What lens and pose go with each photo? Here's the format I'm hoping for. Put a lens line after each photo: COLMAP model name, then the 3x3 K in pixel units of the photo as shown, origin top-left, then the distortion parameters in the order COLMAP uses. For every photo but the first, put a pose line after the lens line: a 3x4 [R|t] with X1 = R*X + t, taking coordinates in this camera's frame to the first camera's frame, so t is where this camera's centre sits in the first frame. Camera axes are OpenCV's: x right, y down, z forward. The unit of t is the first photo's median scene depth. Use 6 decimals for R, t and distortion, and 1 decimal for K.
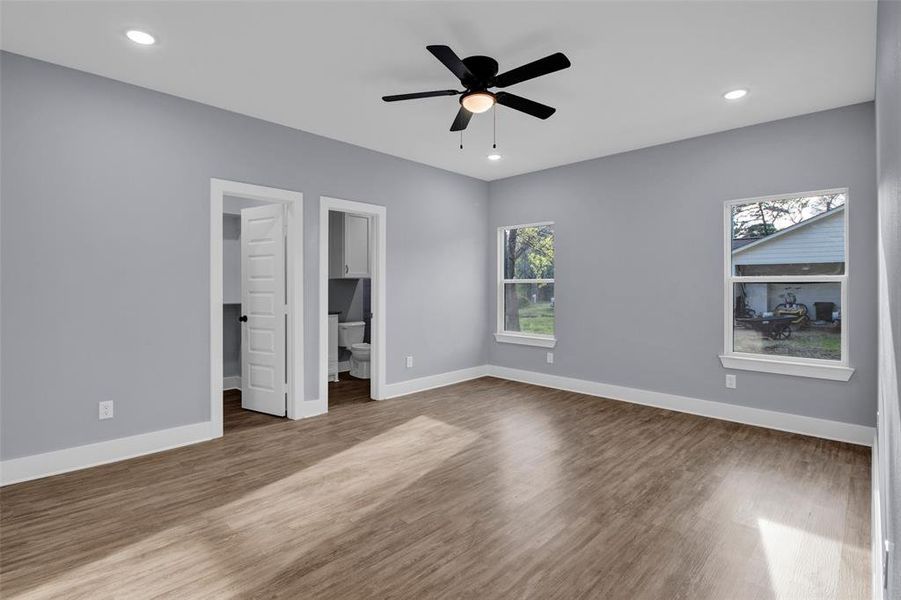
lens RADIAL K [[427.3, 0, 445.5], [0, 427.3, 289.8], [0, 0, 1]] dist [-0.000745, -0.007055]
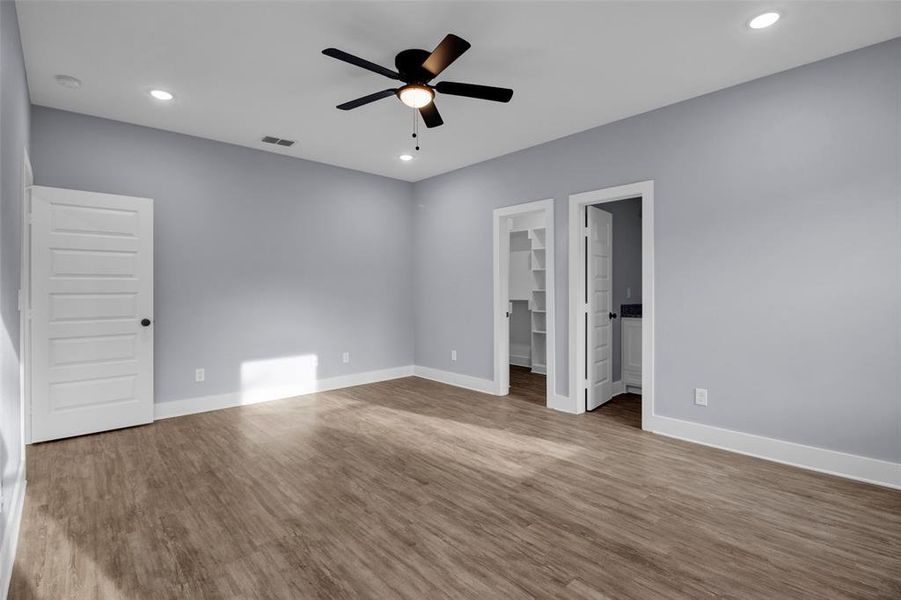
lens RADIAL K [[418.0, 0, 450.5], [0, 418.0, 300.0], [0, 0, 1]] dist [-0.000511, -0.000645]
pose [[-0.033030, 0.024336, -0.999158, 0.706141], [-0.002075, 0.999700, 0.024418, 0.001848], [0.999452, 0.002879, -0.032970, 0.758421]]
